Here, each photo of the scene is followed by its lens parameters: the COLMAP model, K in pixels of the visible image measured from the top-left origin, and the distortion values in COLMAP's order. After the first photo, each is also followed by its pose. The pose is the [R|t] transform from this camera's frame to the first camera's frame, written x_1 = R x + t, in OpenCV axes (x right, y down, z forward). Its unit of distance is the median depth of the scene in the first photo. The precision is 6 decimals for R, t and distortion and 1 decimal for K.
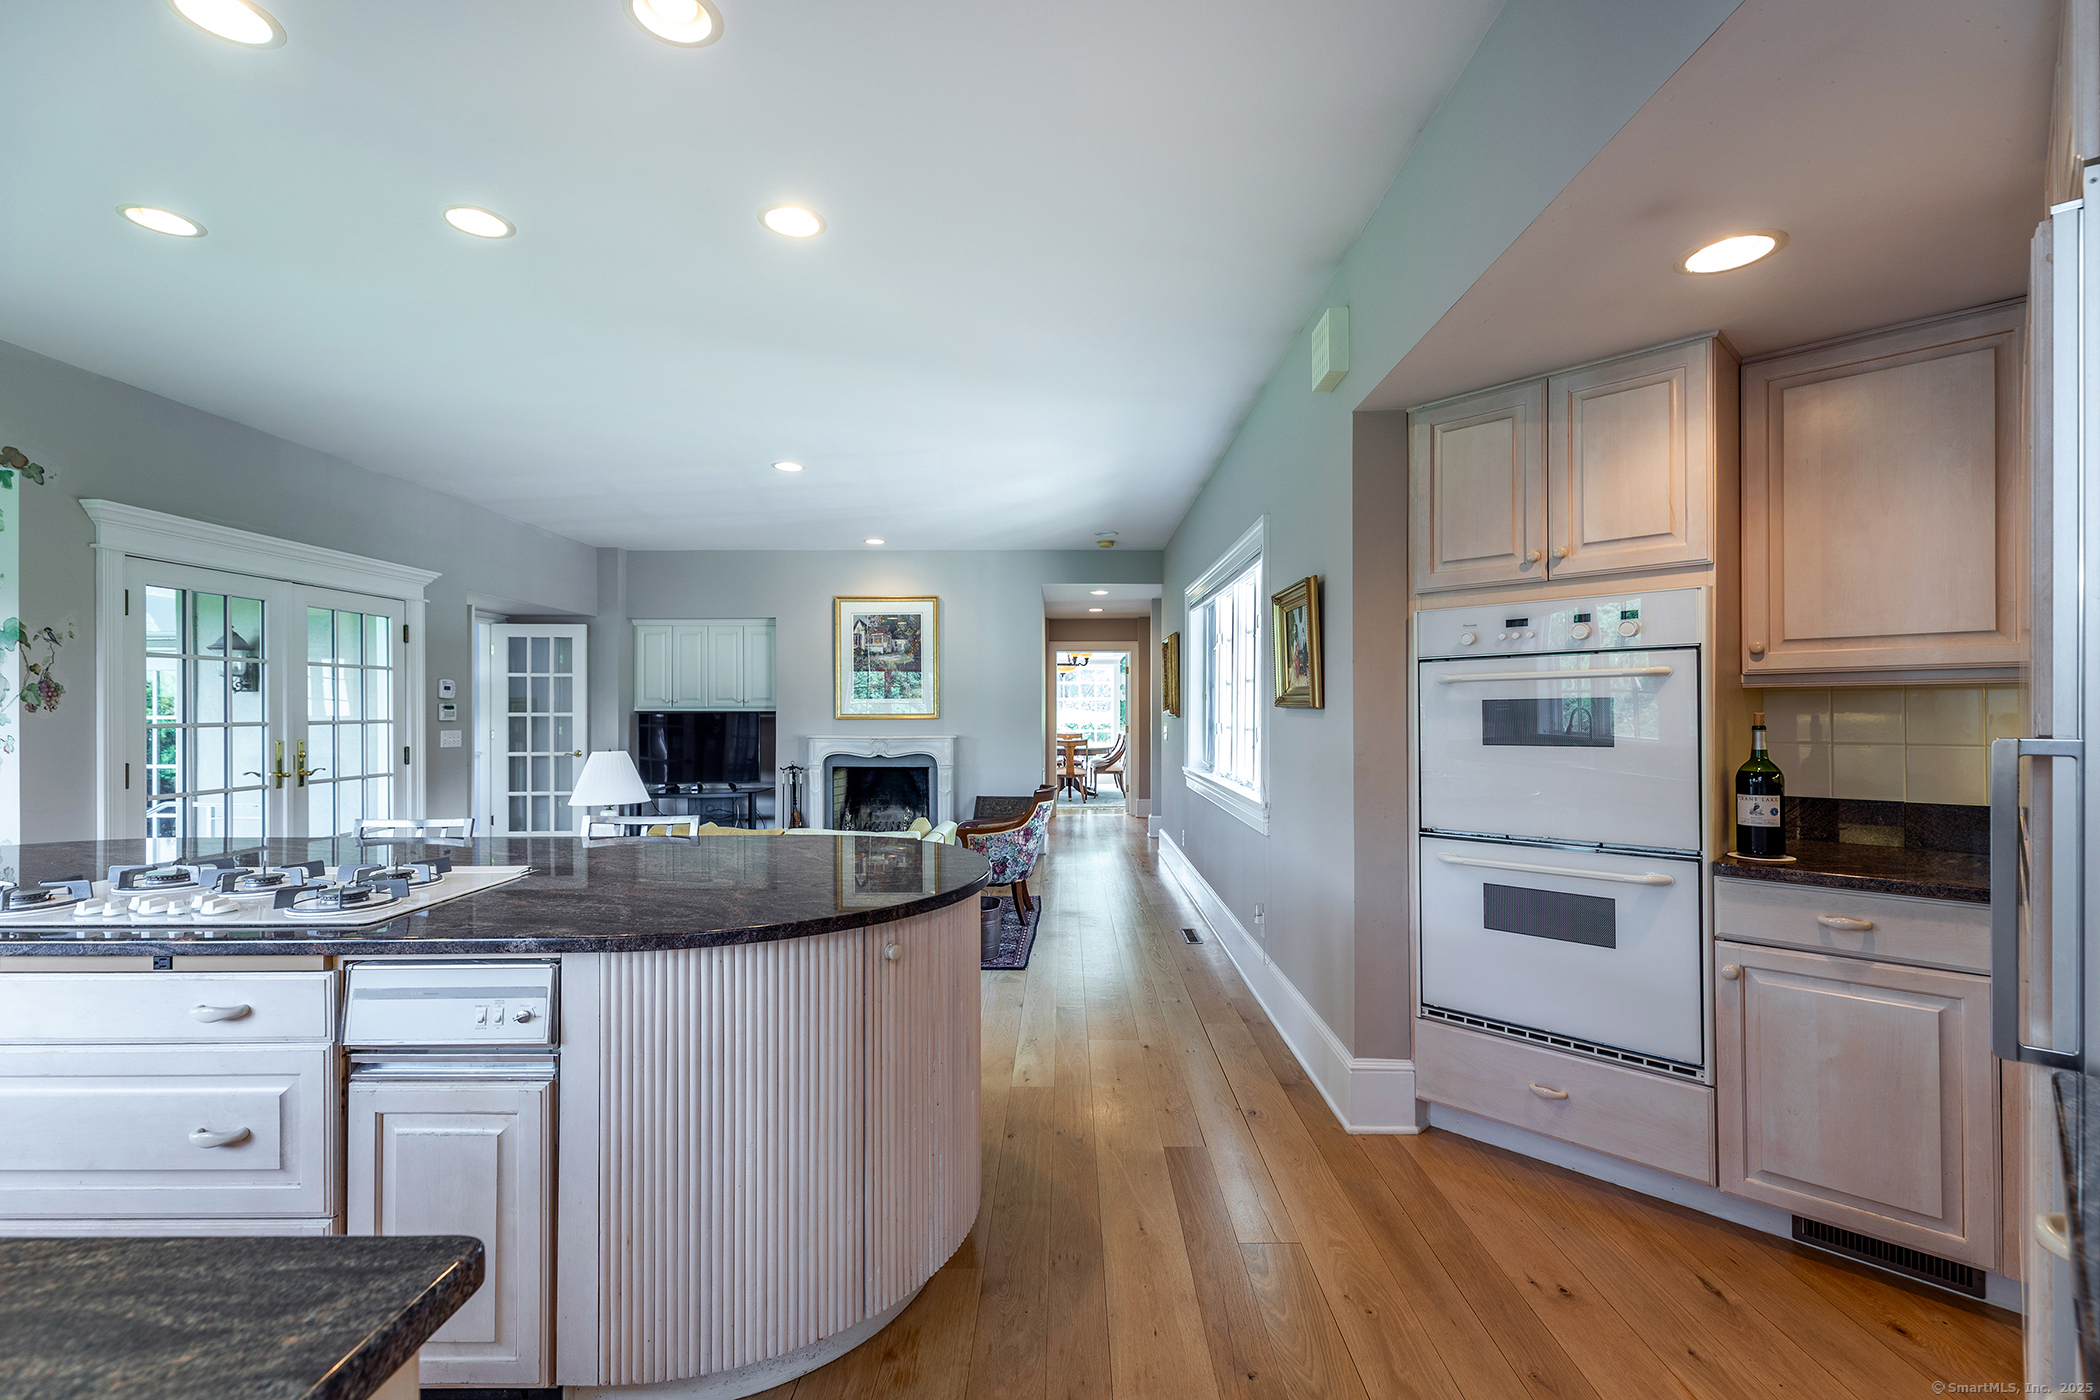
lens RADIAL K [[950.2, 0, 1048.8], [0, 950.2, 698.3], [0, 0, 1]] dist [0.004614, 0.000179]
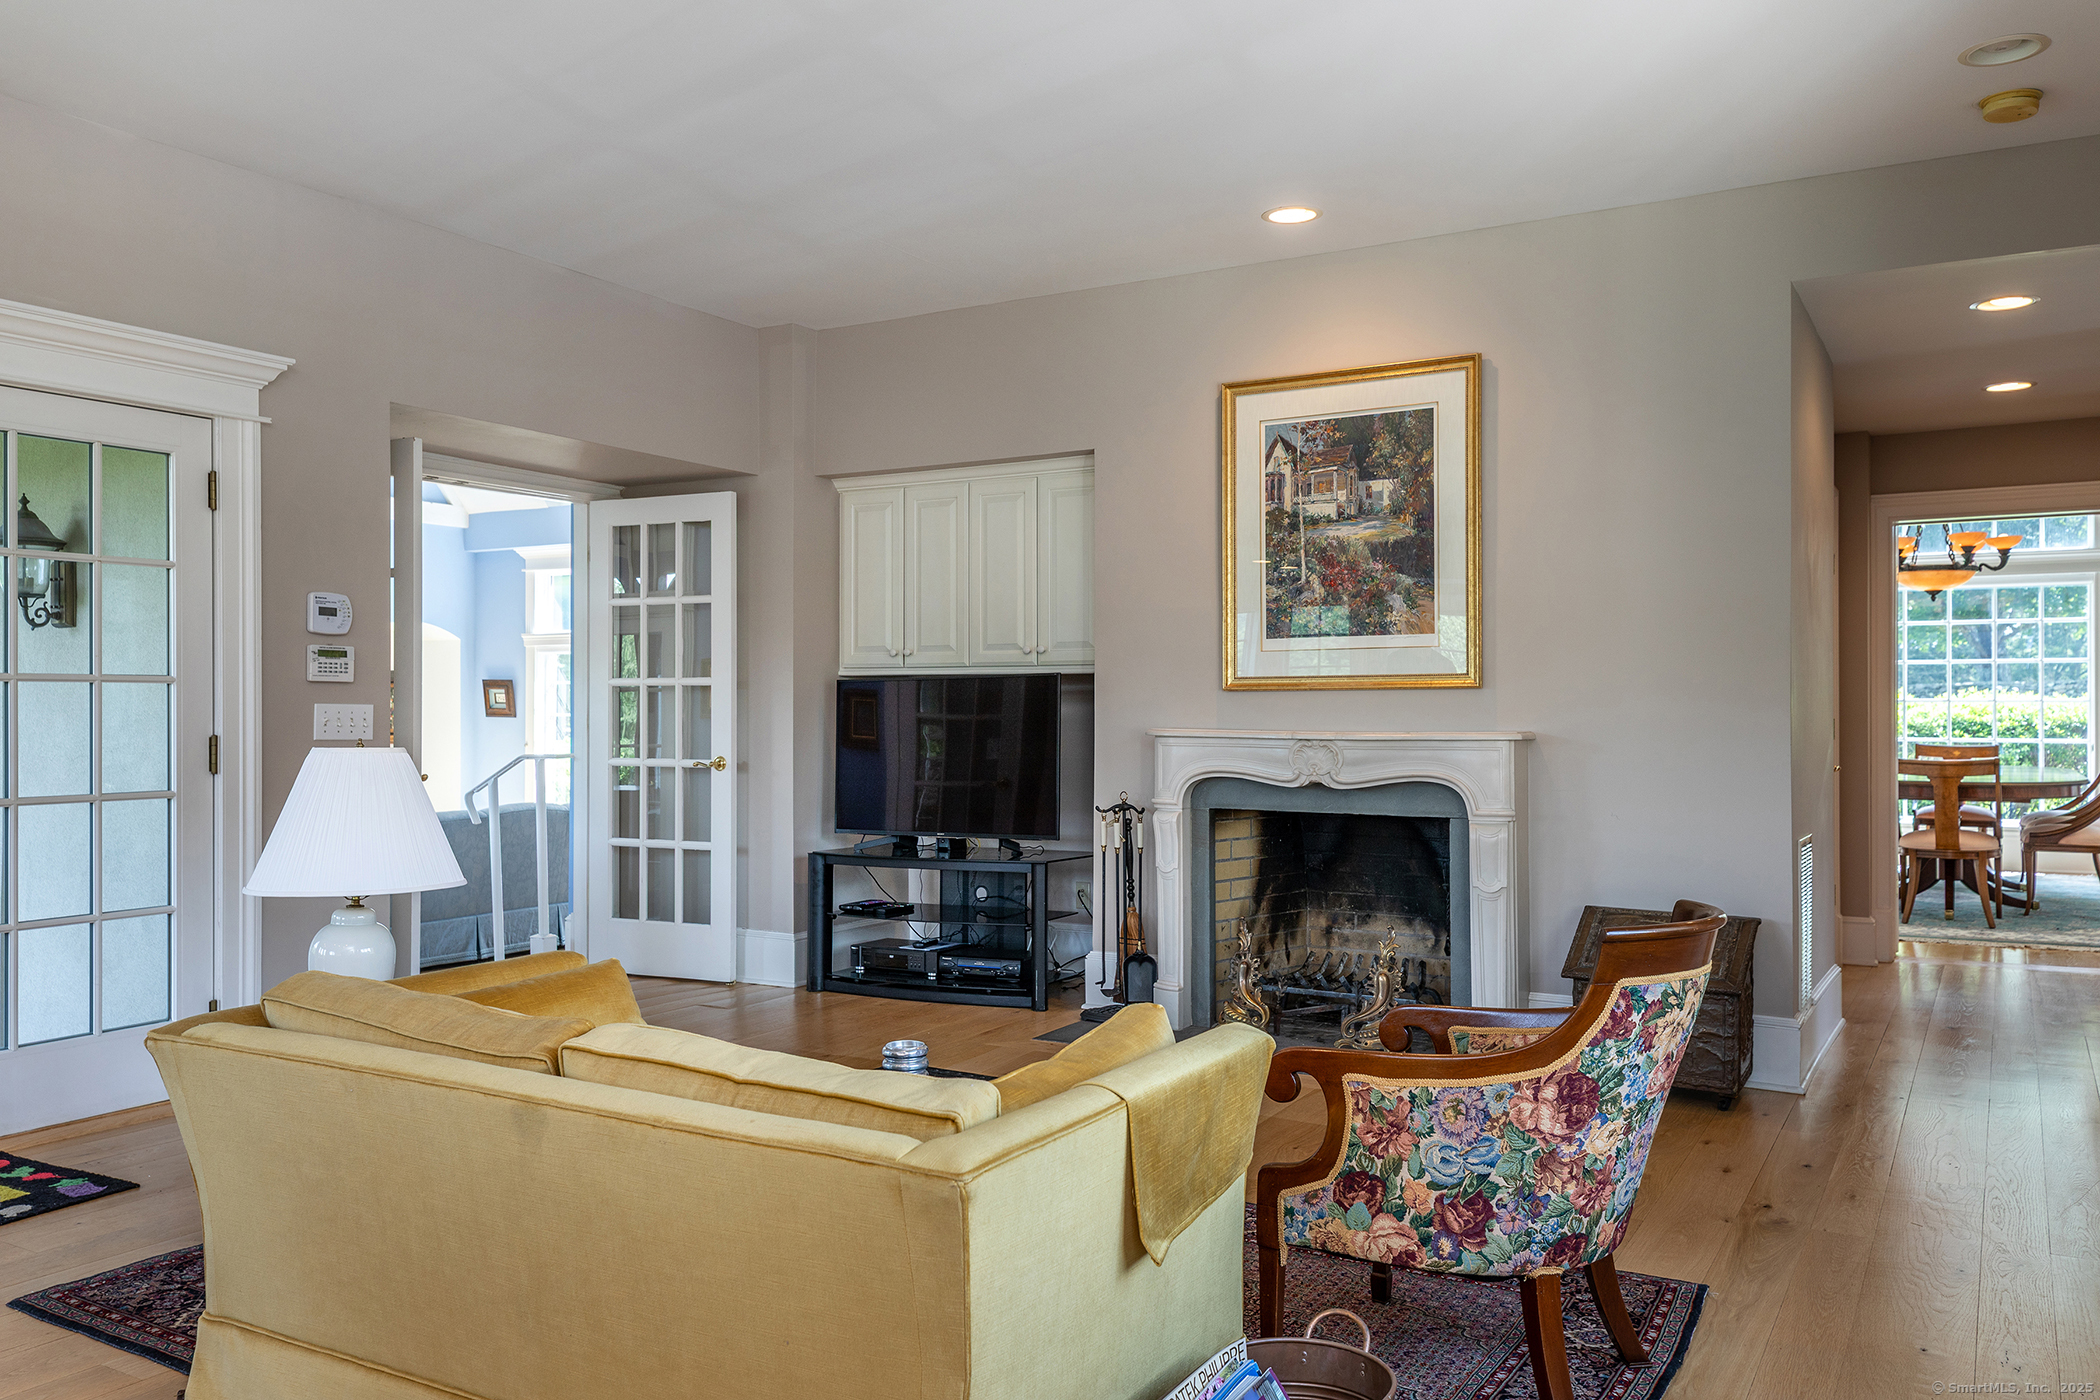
lens RADIAL K [[1630.7, 0, 1050.1], [0, 1630.7, 691.3], [0, 0, 1]] dist [0.040824, -0.003032]
pose [[0.872845, -0.001425, -0.487996, 0.047560], [0.002867, 0.999993, 0.002209, 0.020949], [0.487989, -0.003327, 0.872843, 0.364955]]
